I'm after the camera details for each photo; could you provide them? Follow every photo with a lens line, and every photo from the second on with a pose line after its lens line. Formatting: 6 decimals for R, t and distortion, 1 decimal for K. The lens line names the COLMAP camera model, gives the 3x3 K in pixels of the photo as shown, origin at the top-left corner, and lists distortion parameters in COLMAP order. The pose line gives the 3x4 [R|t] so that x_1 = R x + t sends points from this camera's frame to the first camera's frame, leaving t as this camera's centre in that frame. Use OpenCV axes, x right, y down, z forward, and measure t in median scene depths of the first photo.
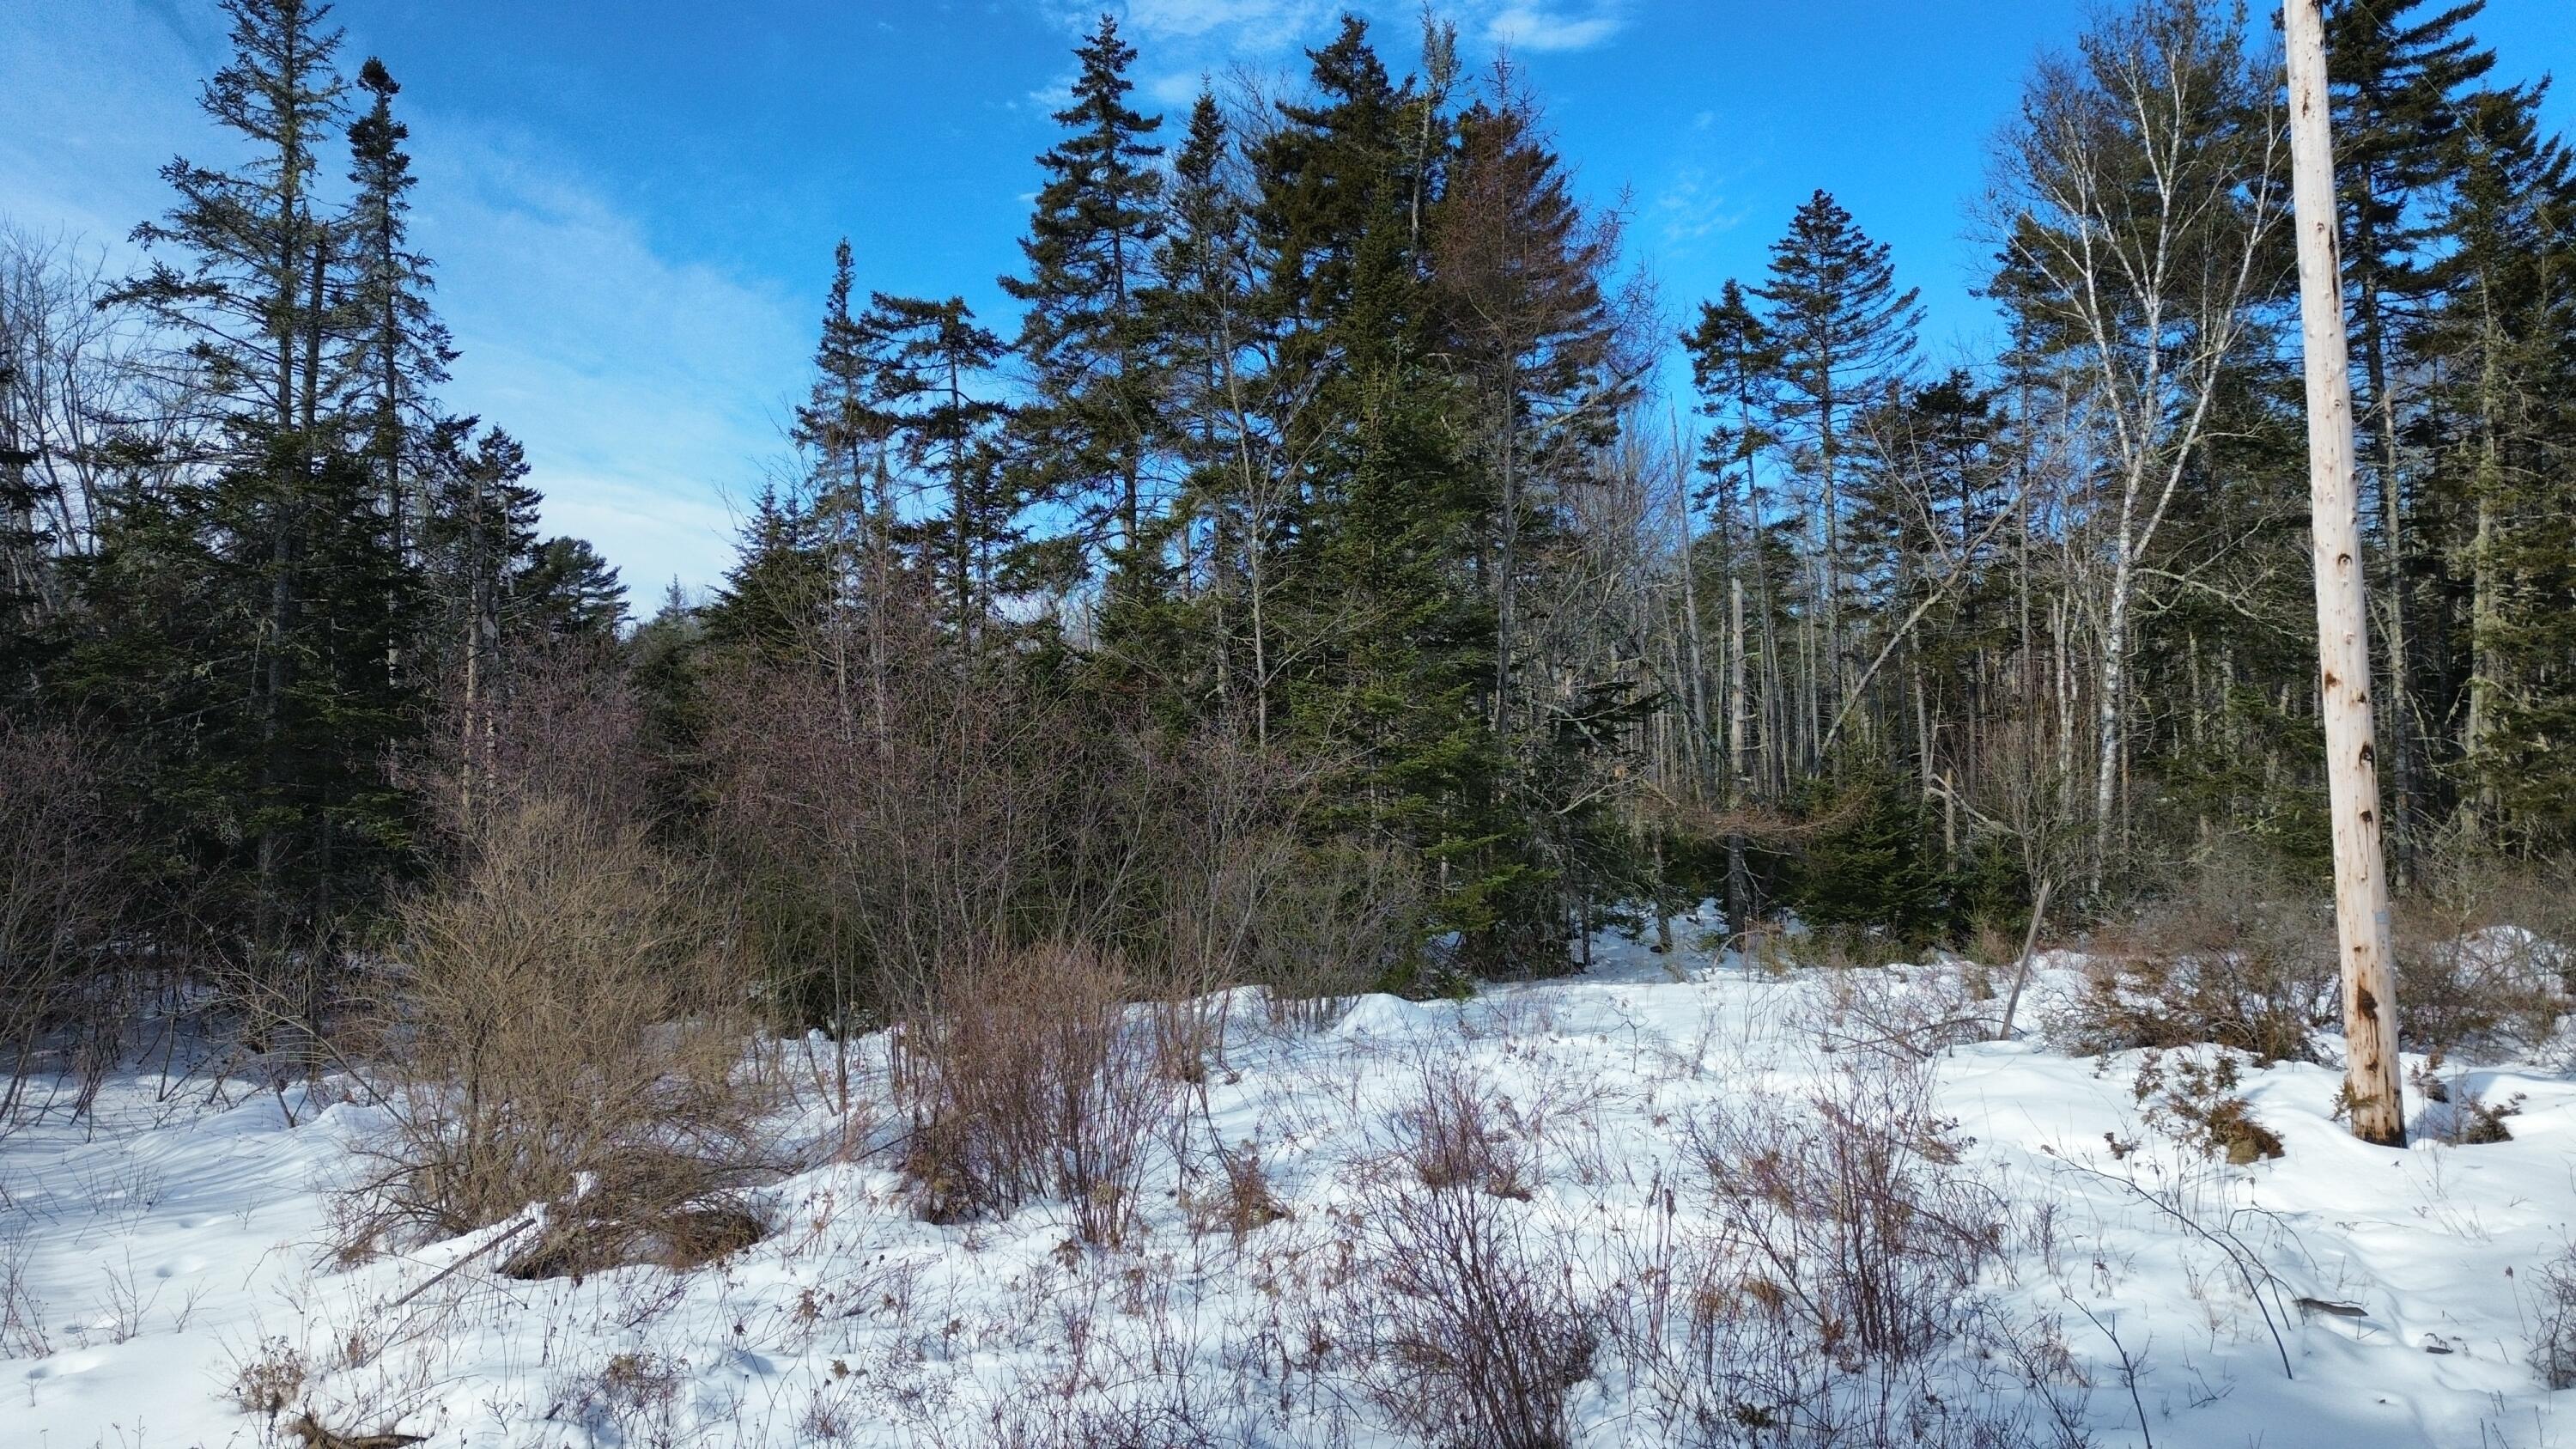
lens RADIAL K [[1798.4, 0, 1267.1], [0, 1798.4, 732.2], [0, 0, 1]] dist [0.087164, -0.084797]
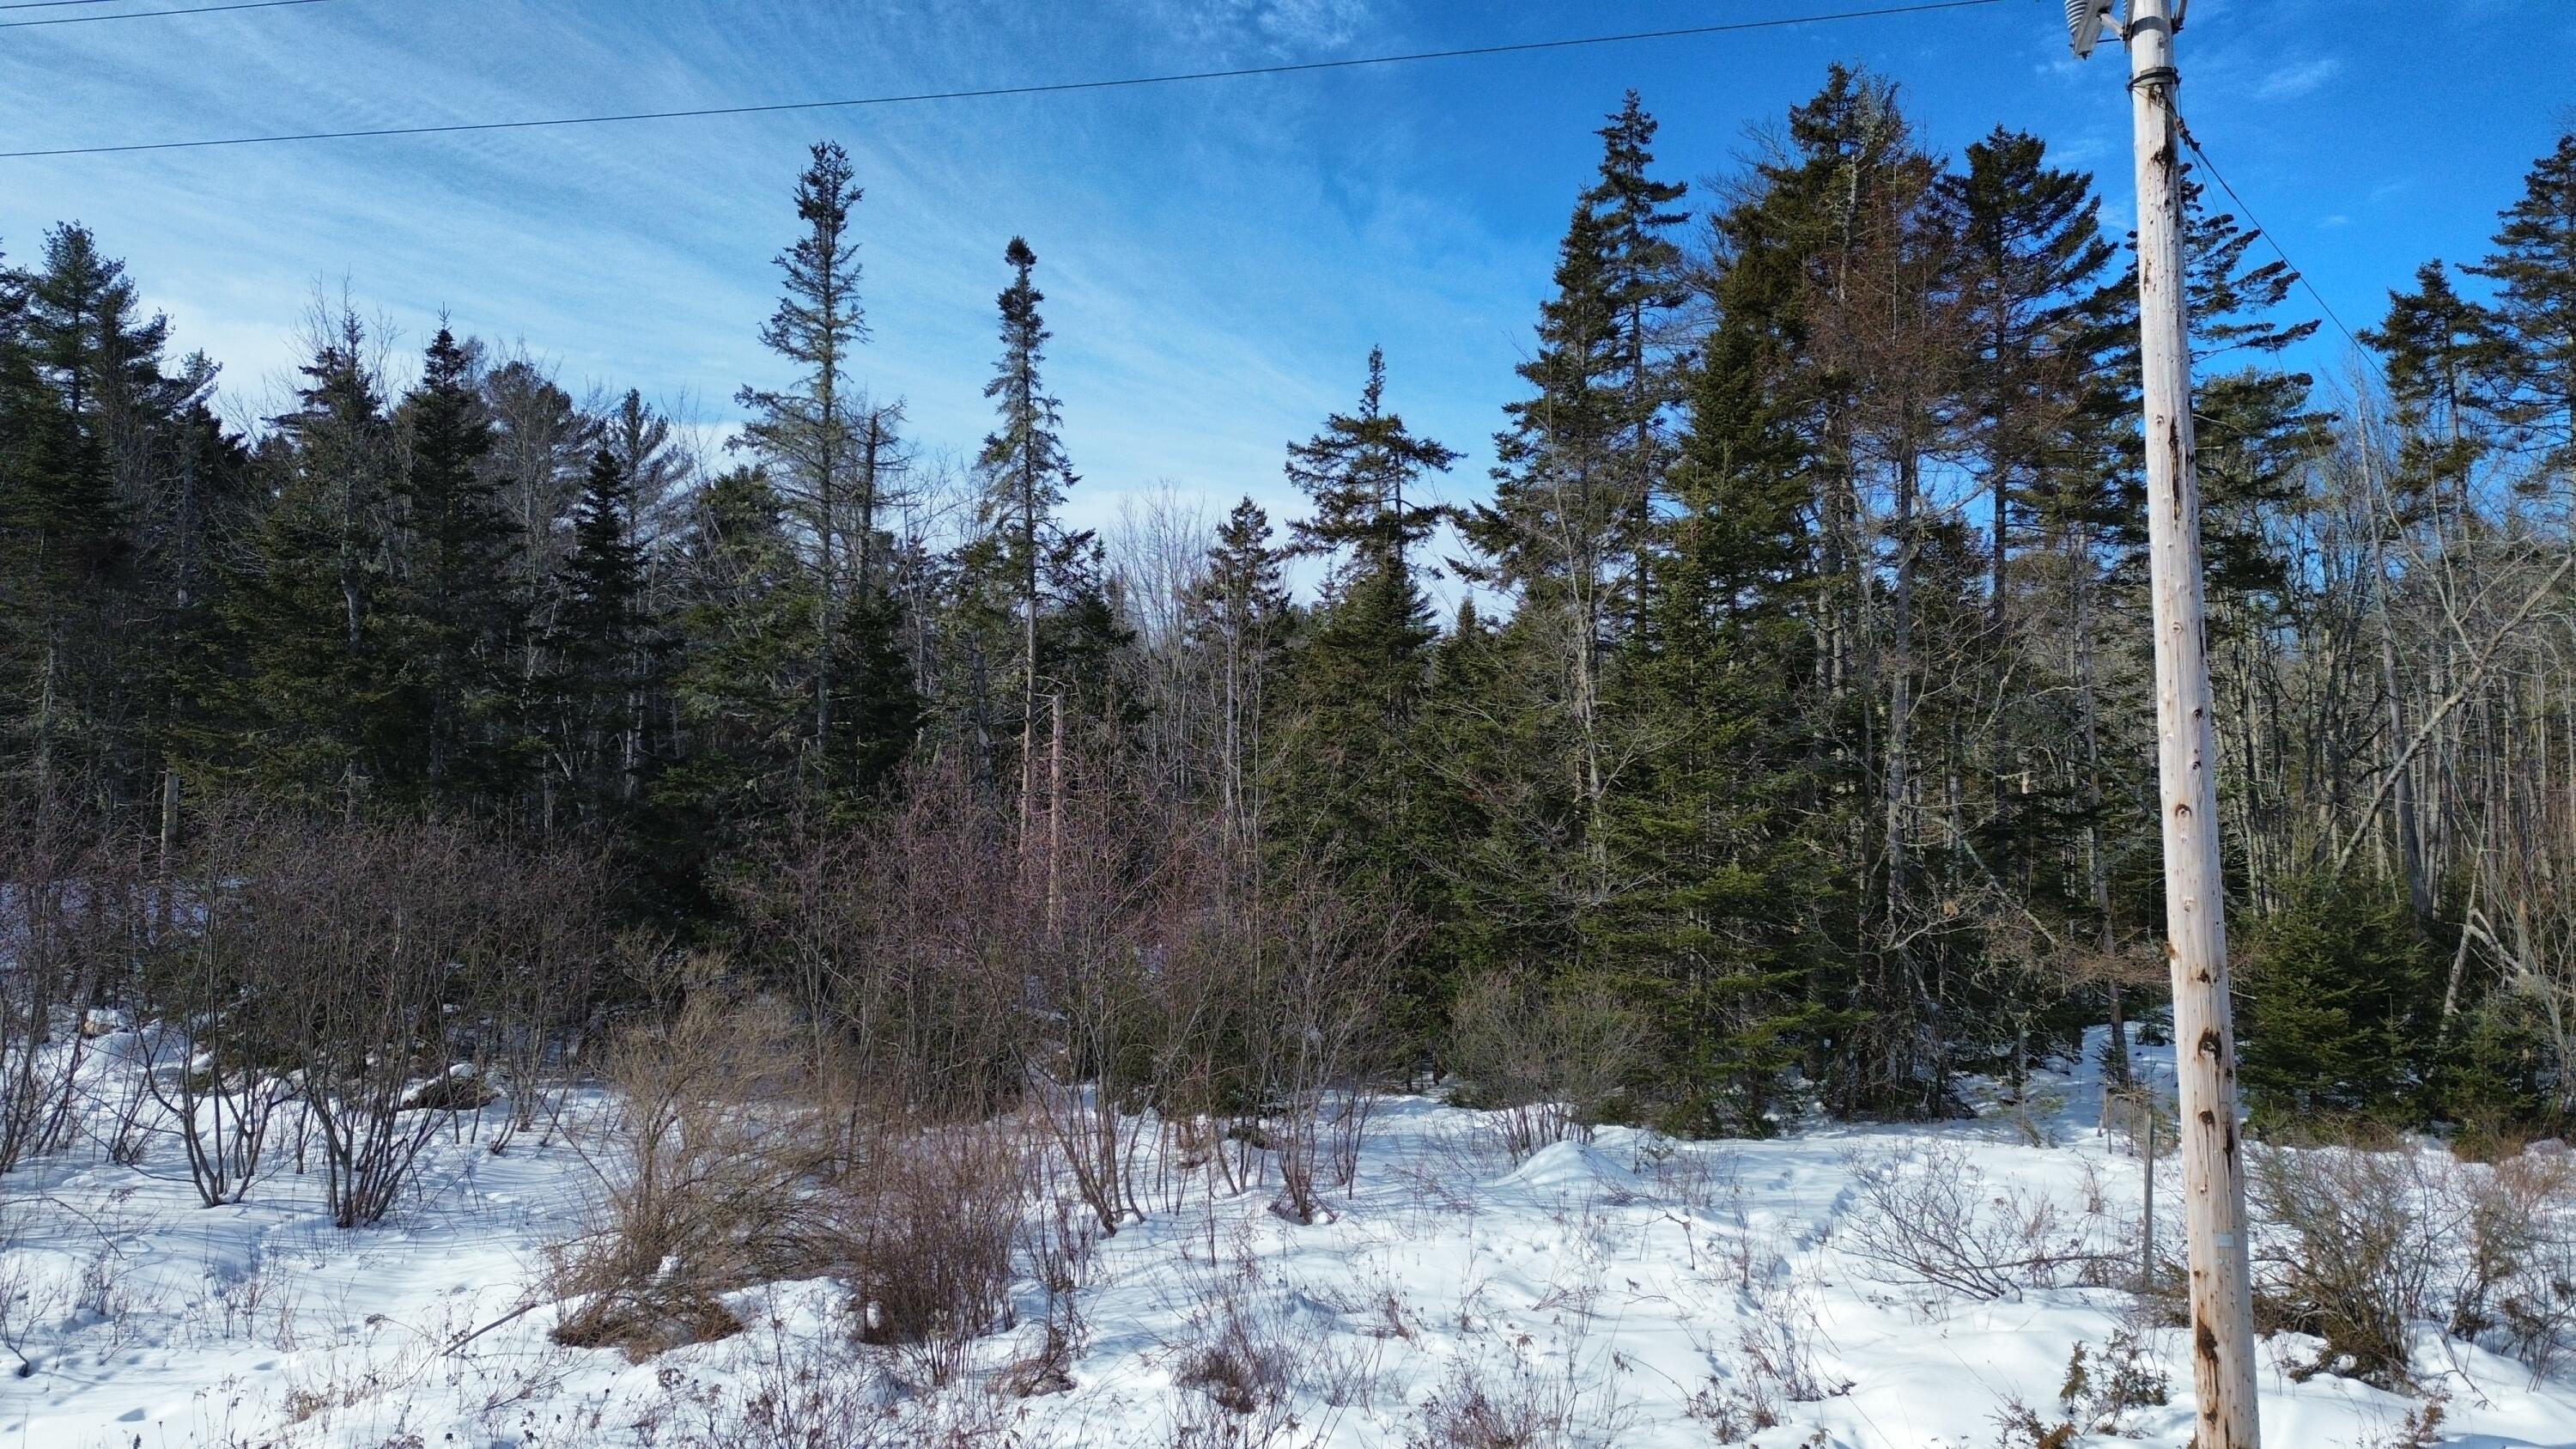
lens RADIAL K [[1798.4, 0, 1288.6], [0, 1798.4, 729.1], [0, 0, 1]] dist [0.087164, -0.084797]
pose [[0.894408, -0.001781, -0.447249, 0.199501], [0.001898, 0.999998, -0.000188, -0.044411], [0.447249, -0.000681, 0.894409, 0.019263]]
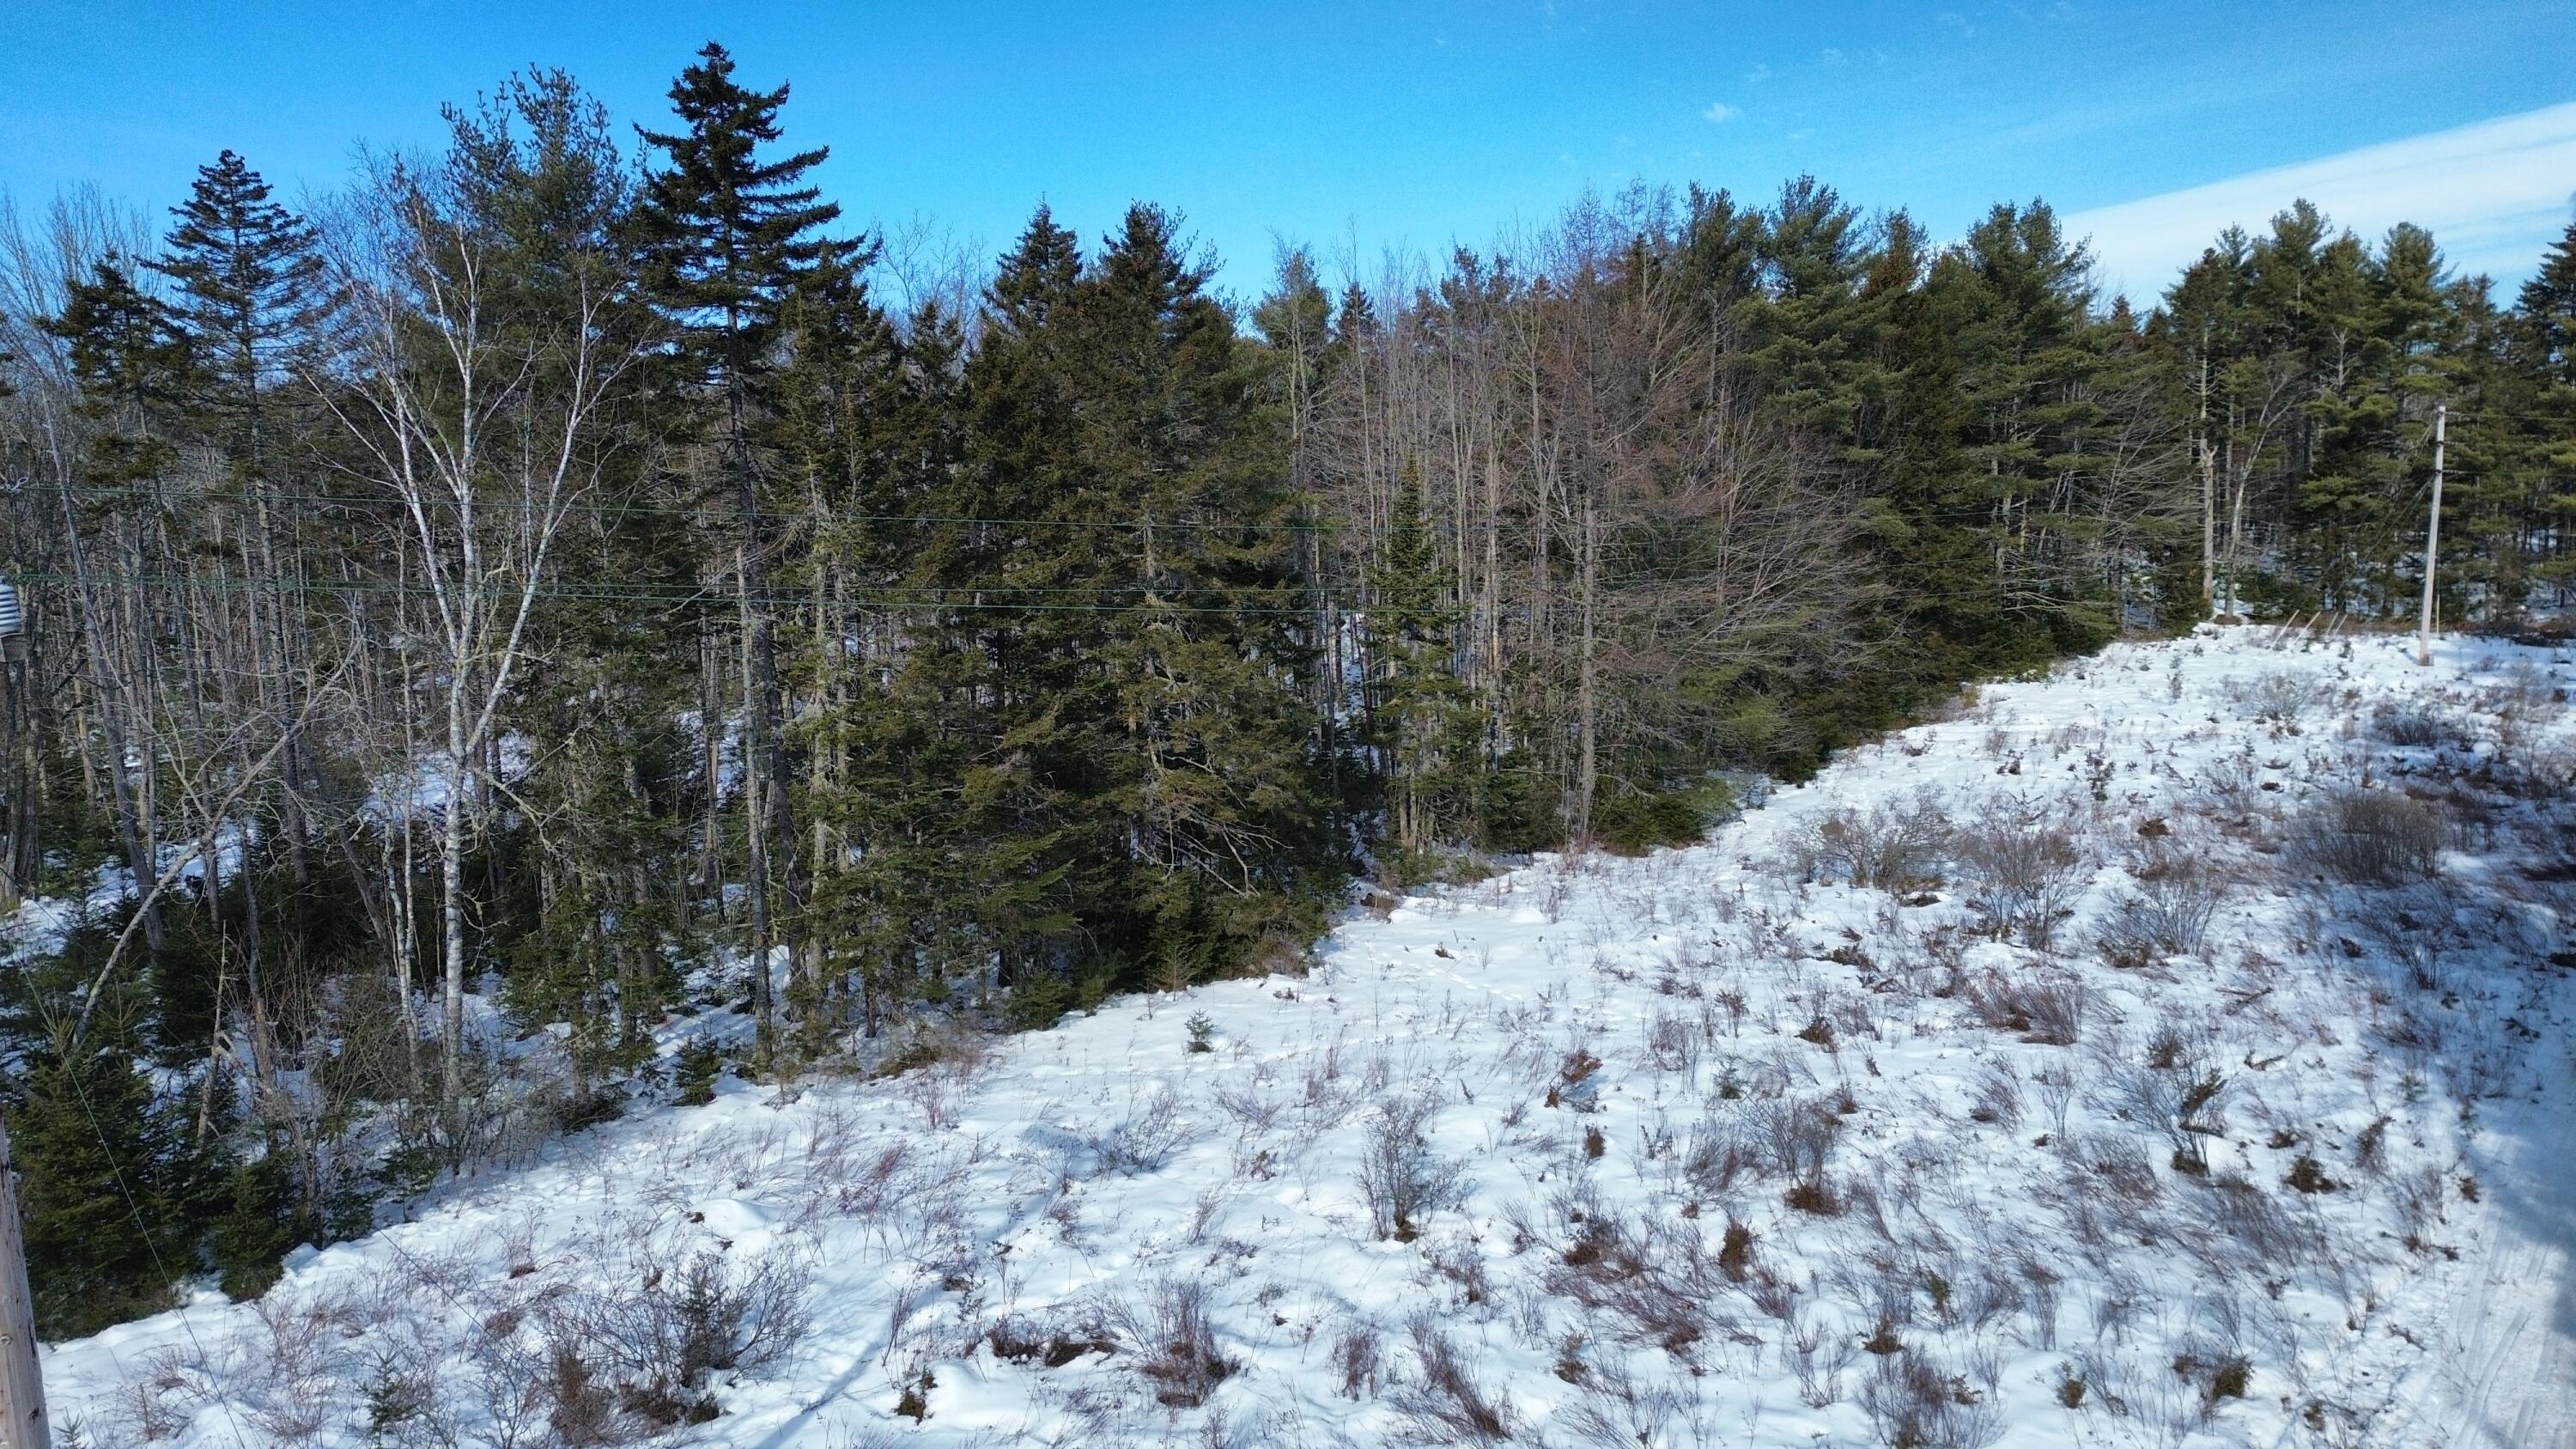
lens RADIAL K [[1798.4, 0, 1277.7], [0, 1798.4, 717.6], [0, 0, 1]] dist [0.087164, -0.084797]
pose [[0.791168, -0.078293, 0.606567, 0.187453], [-0.008192, 0.990327, 0.138513, -0.196386], [-0.611544, -0.114556, 0.782873, 0.004830]]
